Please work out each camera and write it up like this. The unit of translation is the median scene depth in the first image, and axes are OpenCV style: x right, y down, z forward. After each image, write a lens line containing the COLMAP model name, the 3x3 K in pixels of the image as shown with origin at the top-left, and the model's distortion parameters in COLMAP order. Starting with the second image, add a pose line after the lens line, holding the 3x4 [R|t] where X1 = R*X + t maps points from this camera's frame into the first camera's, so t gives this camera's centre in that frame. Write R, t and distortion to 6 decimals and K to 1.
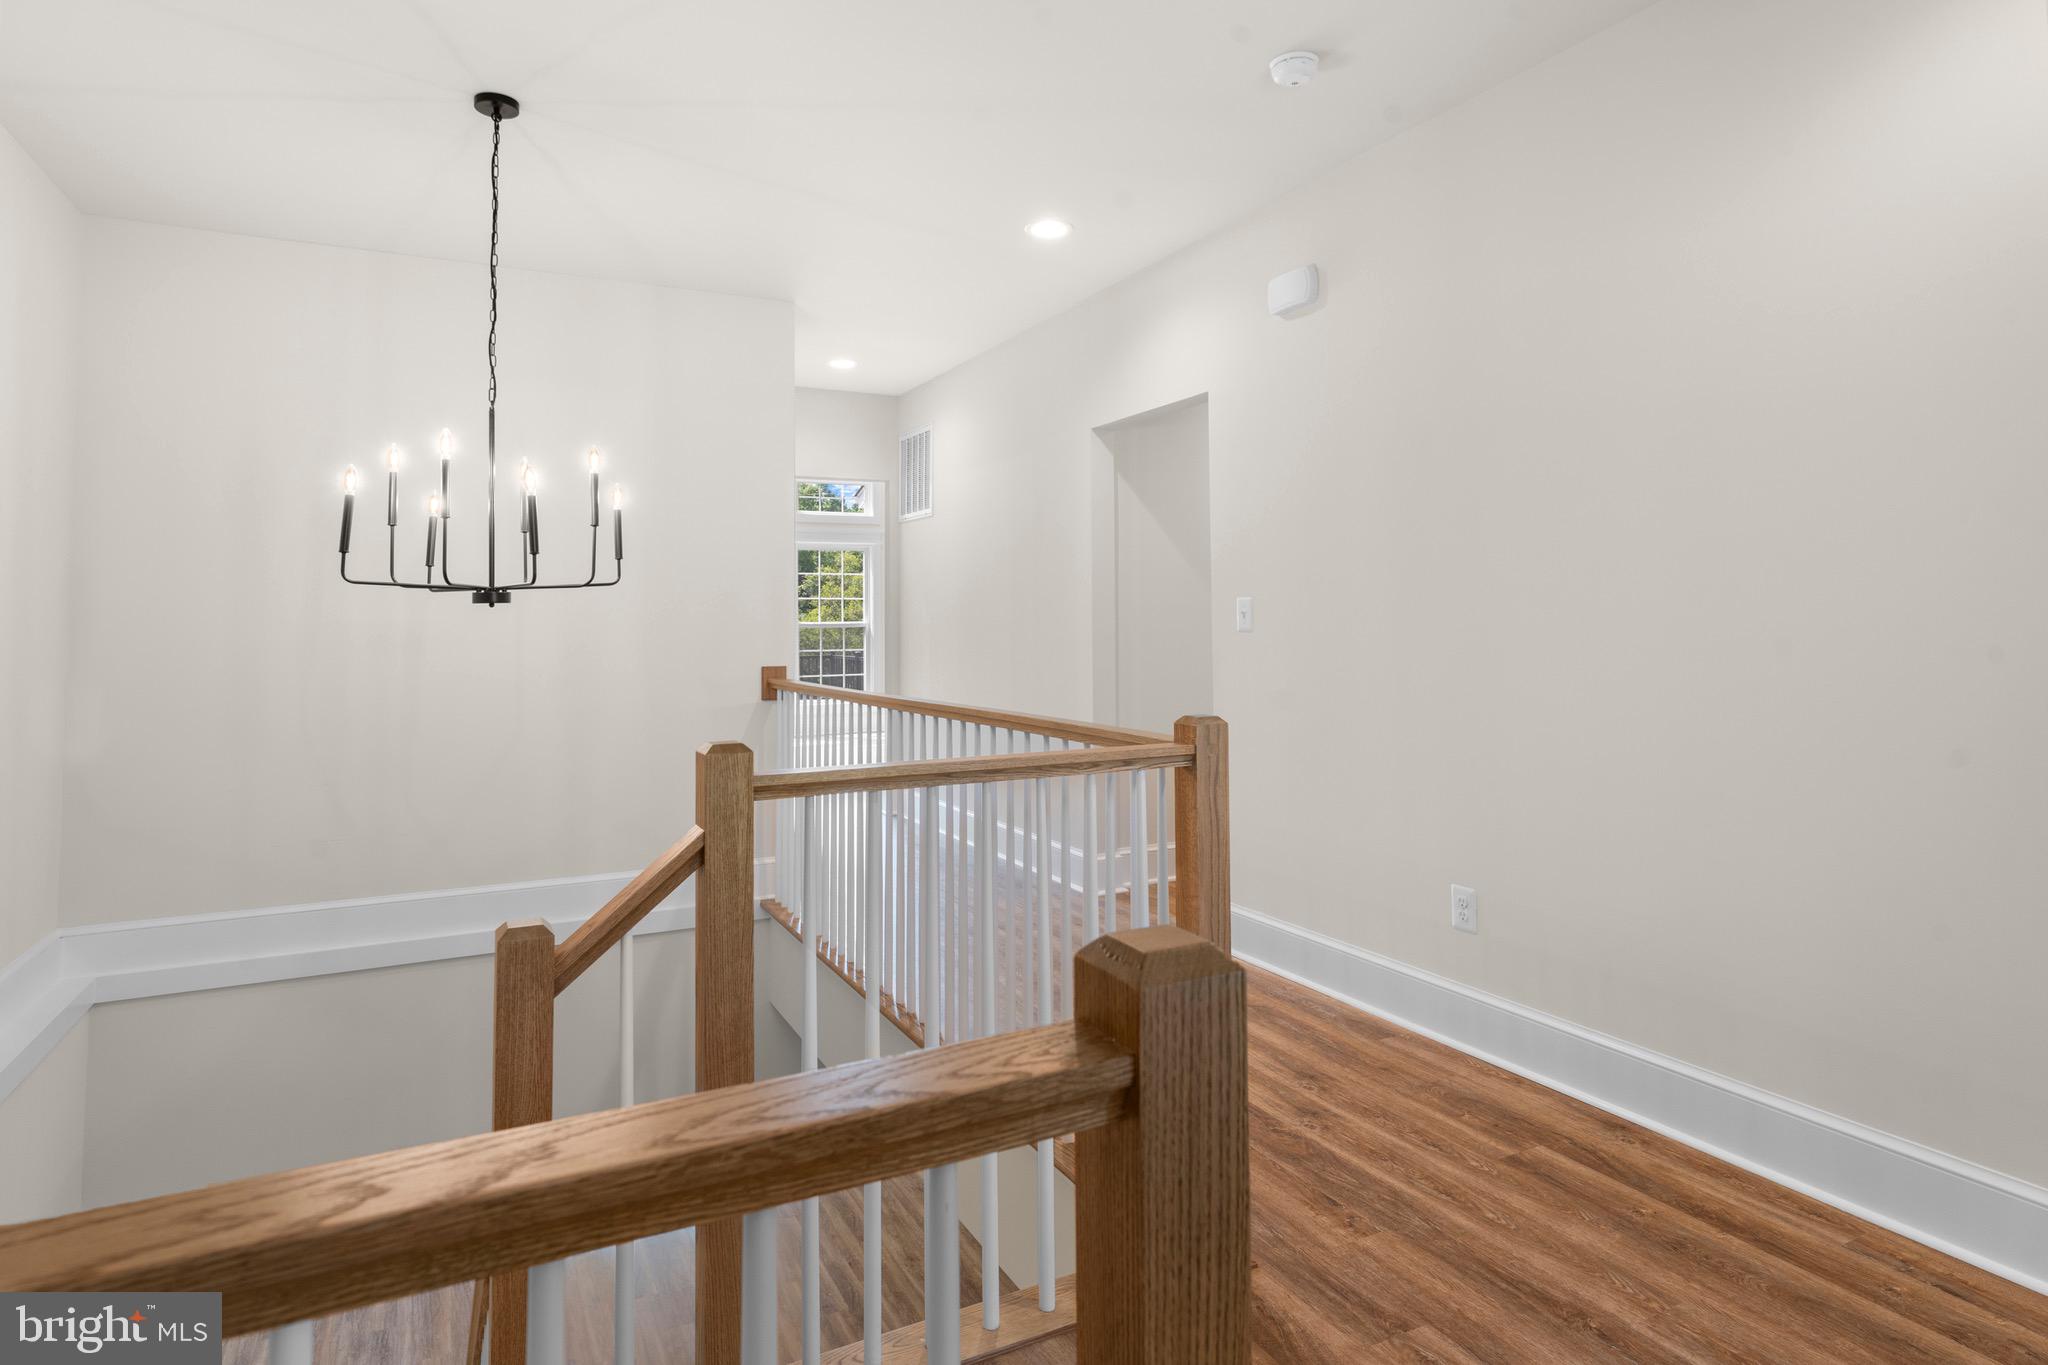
lens RADIAL K [[1143.6, 0, 1022.7], [0, 1143.6, 578.8], [0, 0, 1]] dist [0.001840, 0.000422]
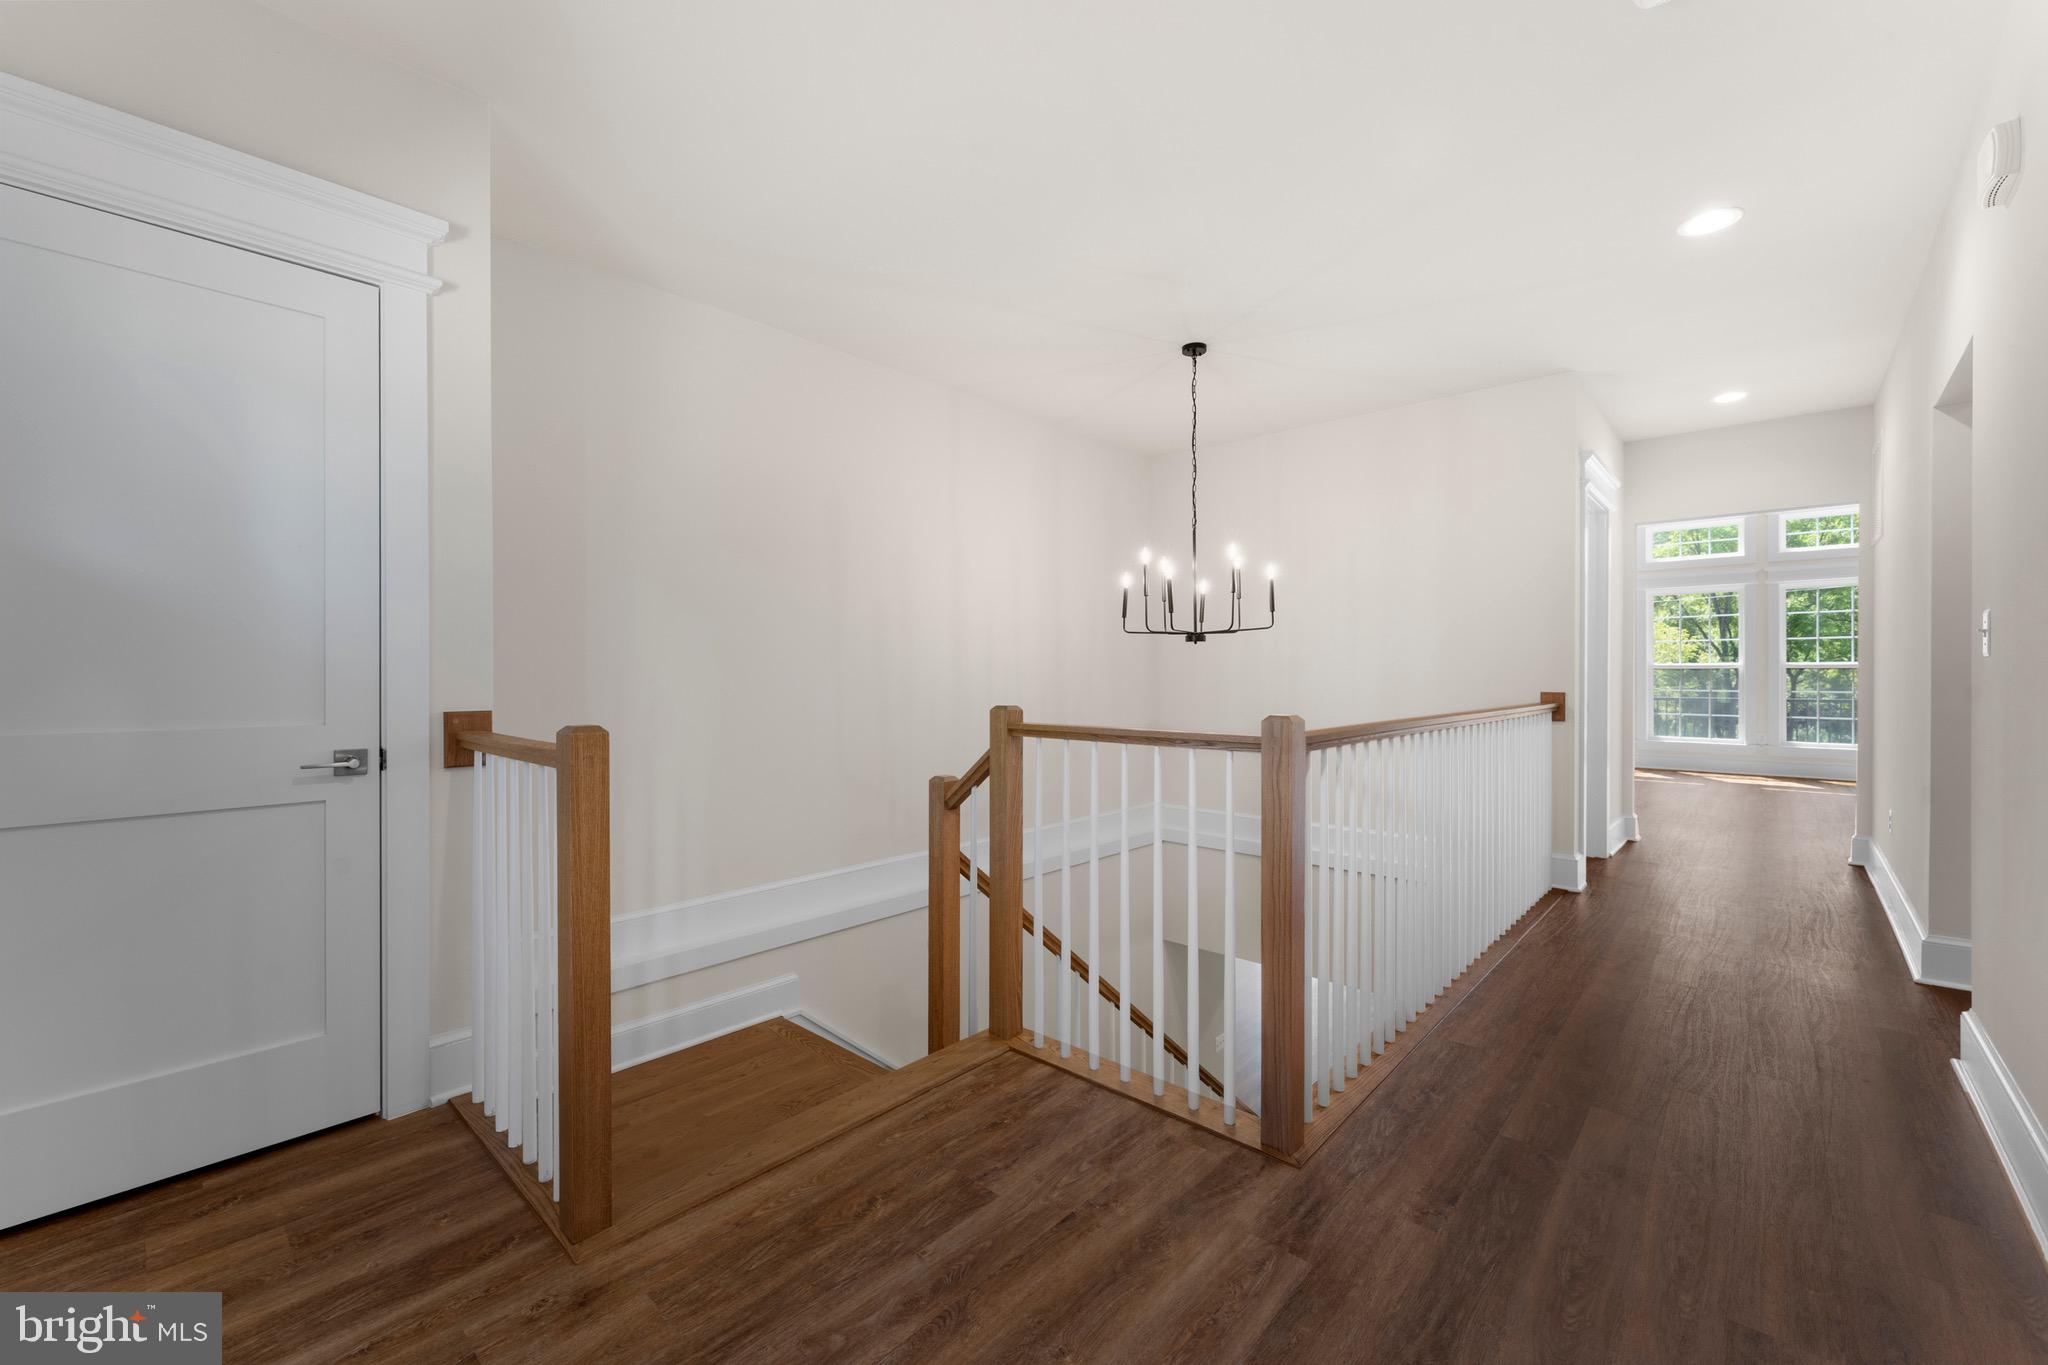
lens RADIAL K [[840.5, 0, 1024.0], [0, 840.5, 682.5], [0, 0, 1]] dist [-0.000228, 0.000044]
pose [[0.364140, 0.023916, -0.931037, 0.697698], [0.024593, 0.999075, 0.035283, 0.035516], [0.931019, -0.035745, 0.363215, 0.323883]]
